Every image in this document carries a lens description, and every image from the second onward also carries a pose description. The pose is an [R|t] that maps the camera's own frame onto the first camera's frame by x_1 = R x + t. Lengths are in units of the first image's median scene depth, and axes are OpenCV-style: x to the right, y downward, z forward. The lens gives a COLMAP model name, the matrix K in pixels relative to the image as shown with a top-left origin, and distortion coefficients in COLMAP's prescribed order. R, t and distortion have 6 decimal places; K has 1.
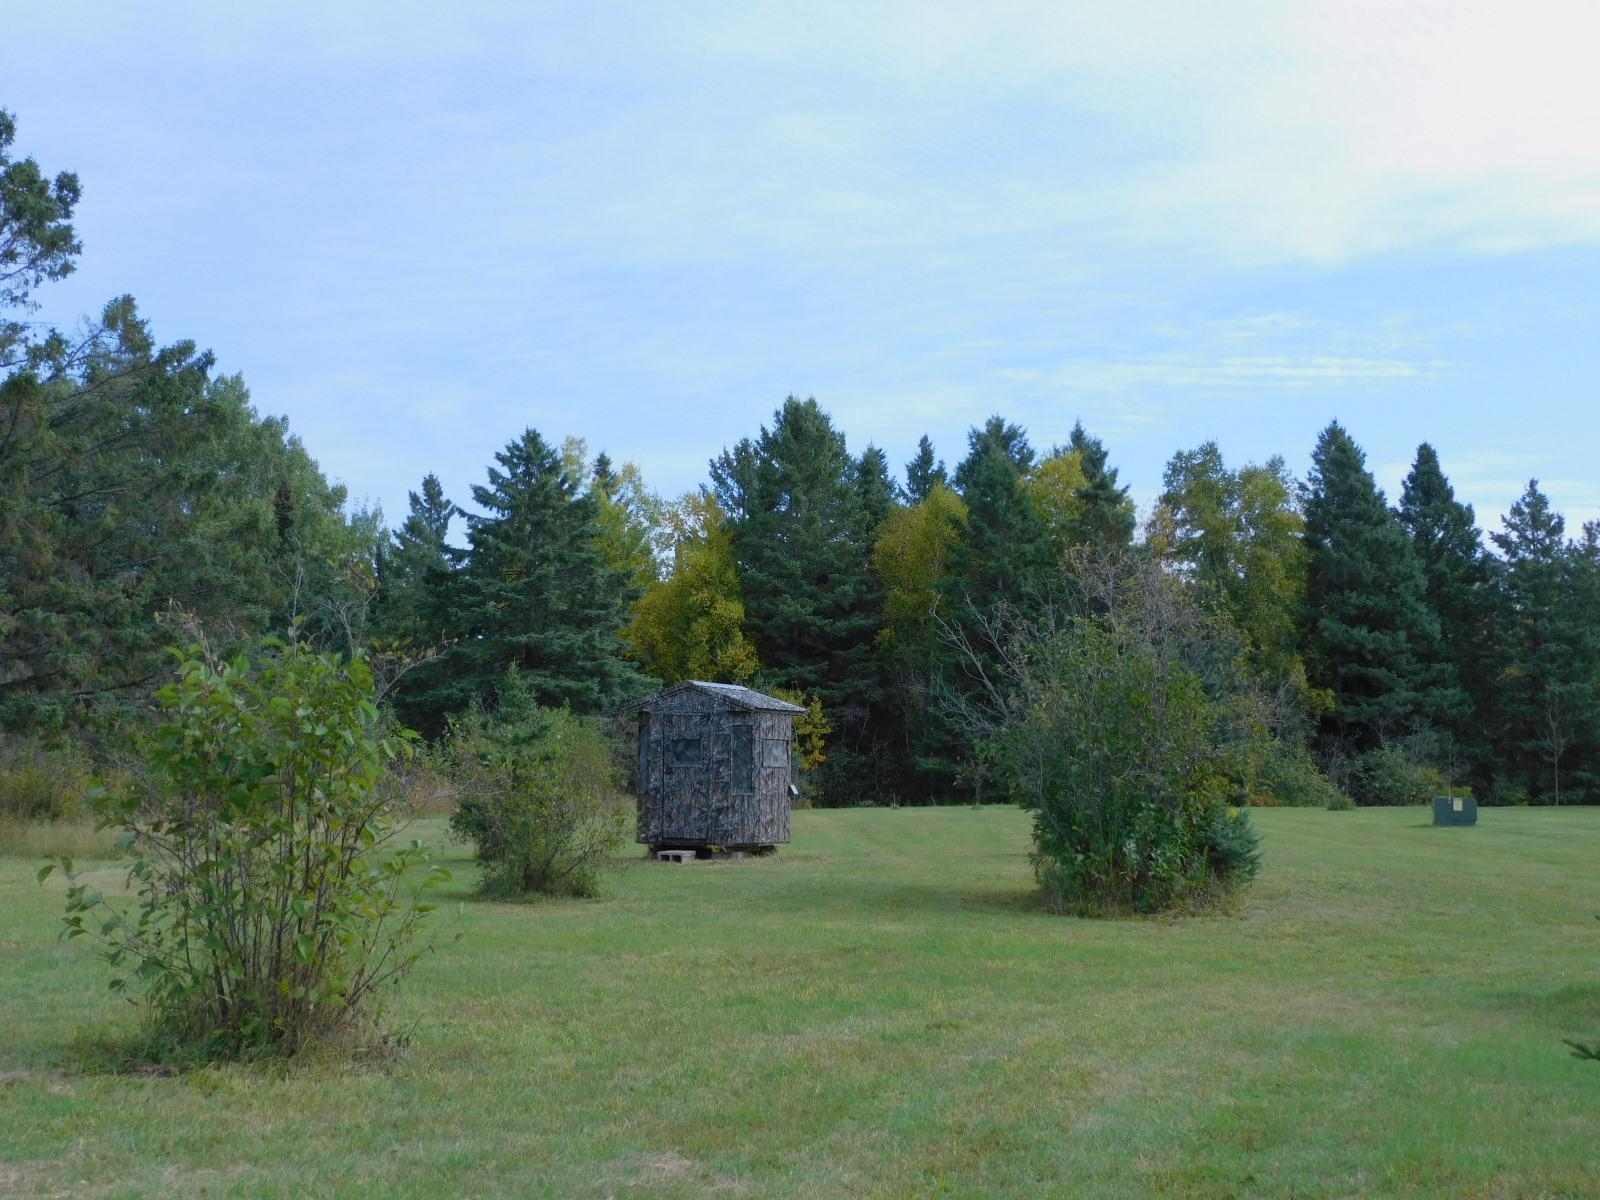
lens RADIAL K [[2280.6, 0, 800.0], [0, 2280.6, 600.0], [0, 0, 1]] dist [0.026220, 0.035324]
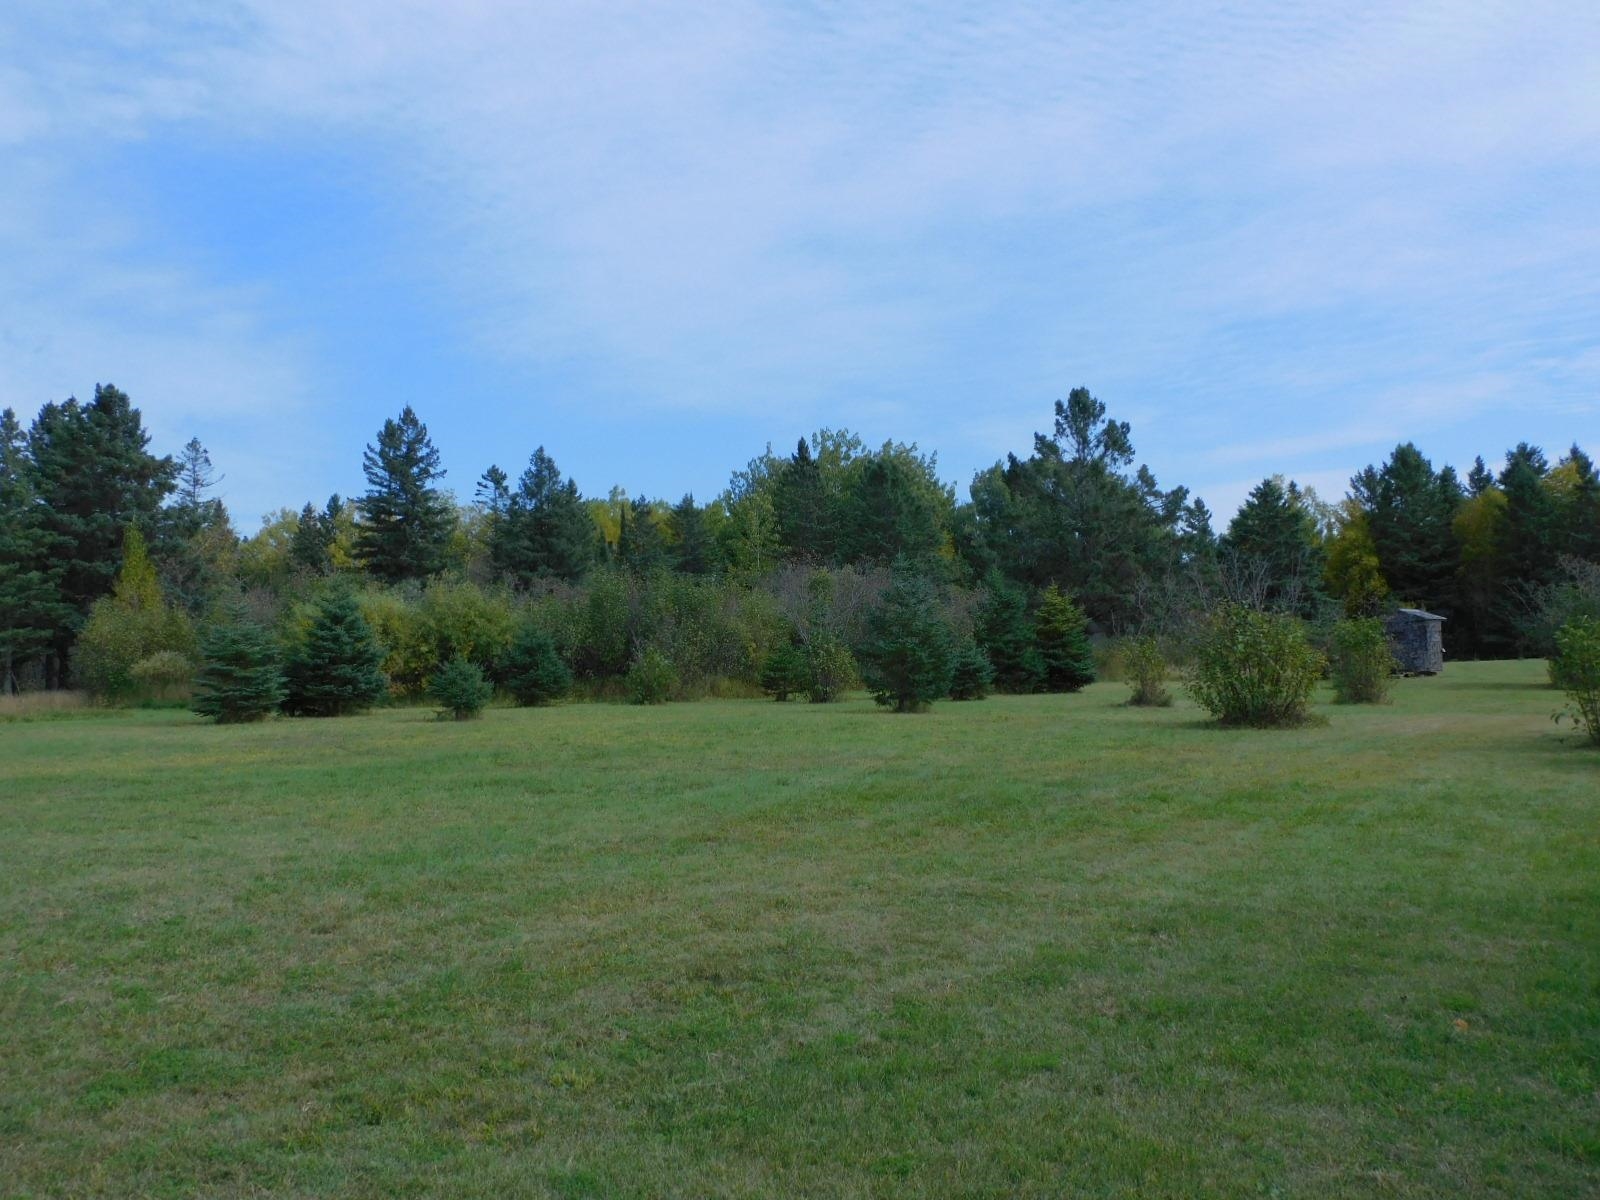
lens RADIAL K [[1415.6, 0, 800.0], [0, 1415.6, 600.0], [0, 0, 1]] dist [-0.000185, -0.000774]
pose [[0.924704, -0.039177, -0.378666, -0.025053], [0.053152, 0.998234, 0.026519, -0.019828], [0.376958, -0.044649, 0.925153, -0.274576]]
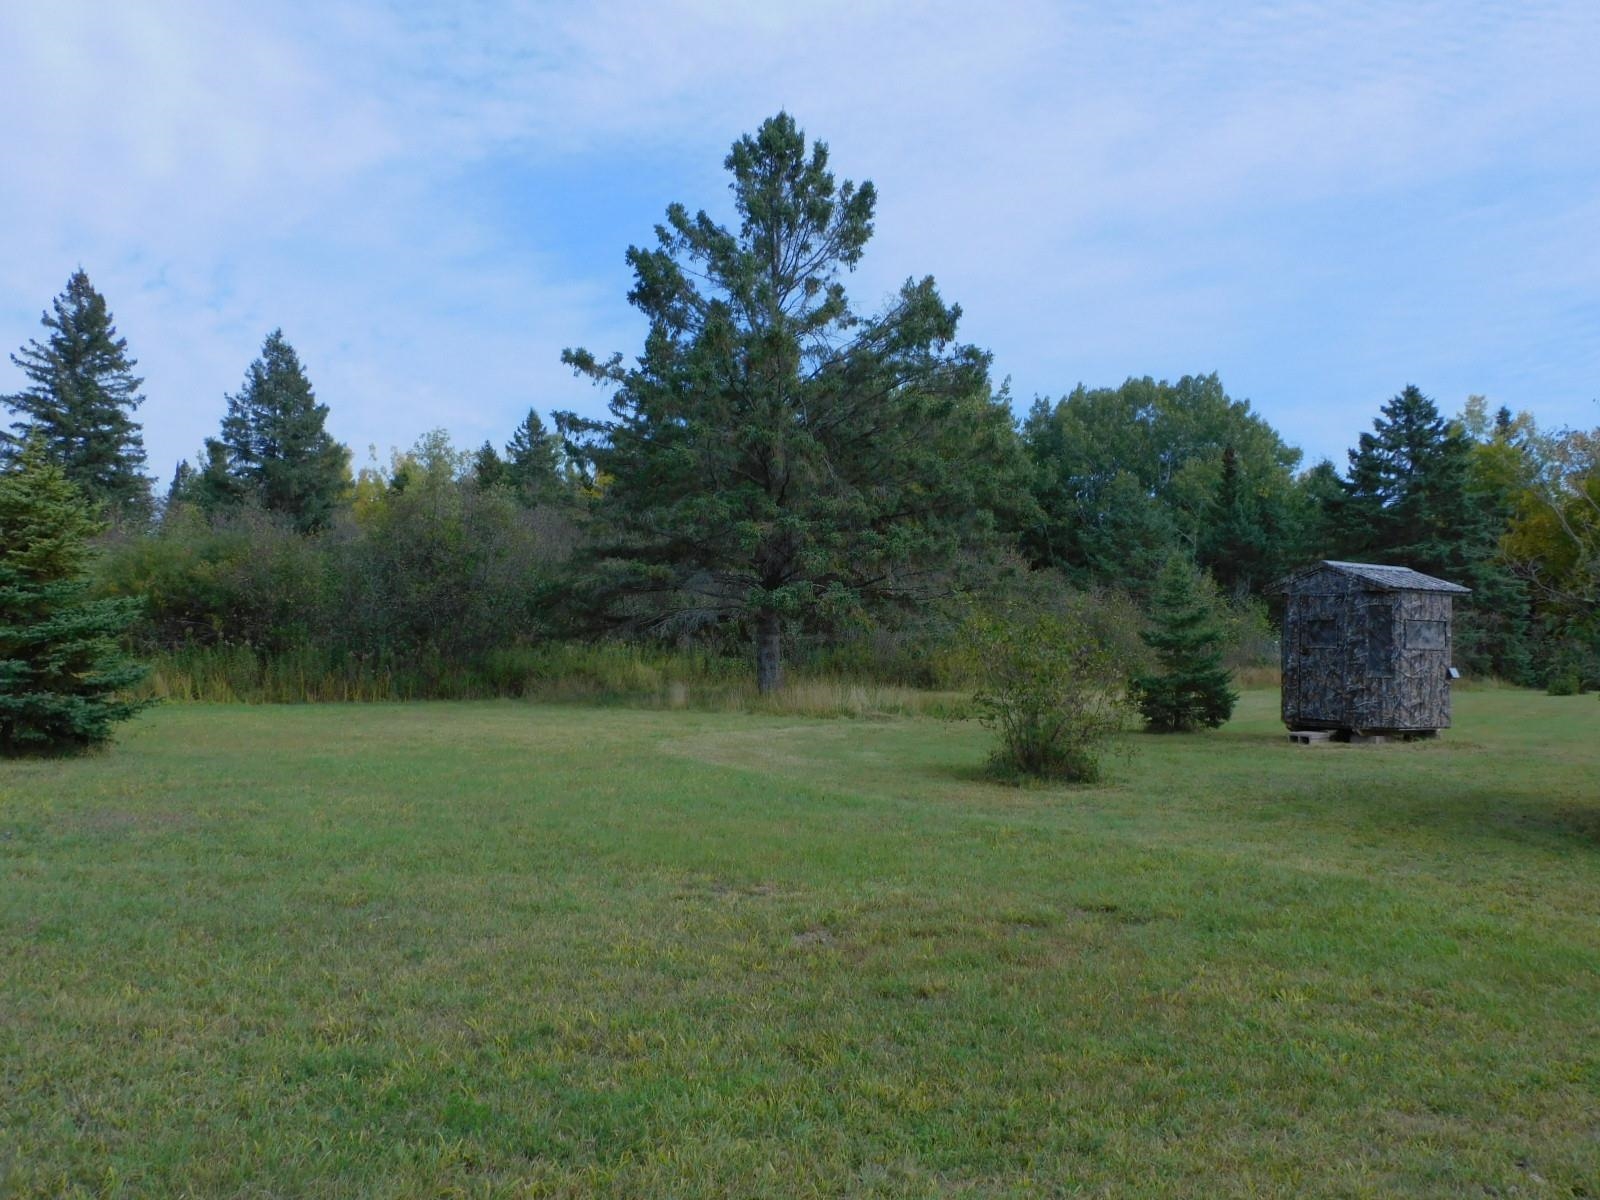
lens RADIAL K [[1415.6, 0, 800.0], [0, 1415.6, 600.0], [0, 0, 1]] dist [-0.000185, -0.000774]
pose [[0.822824, -0.009521, -0.568216, 0.041708], [0.030458, 0.999161, 0.027363, 0.010542], [0.567479, -0.039822, 0.822424, 0.134845]]
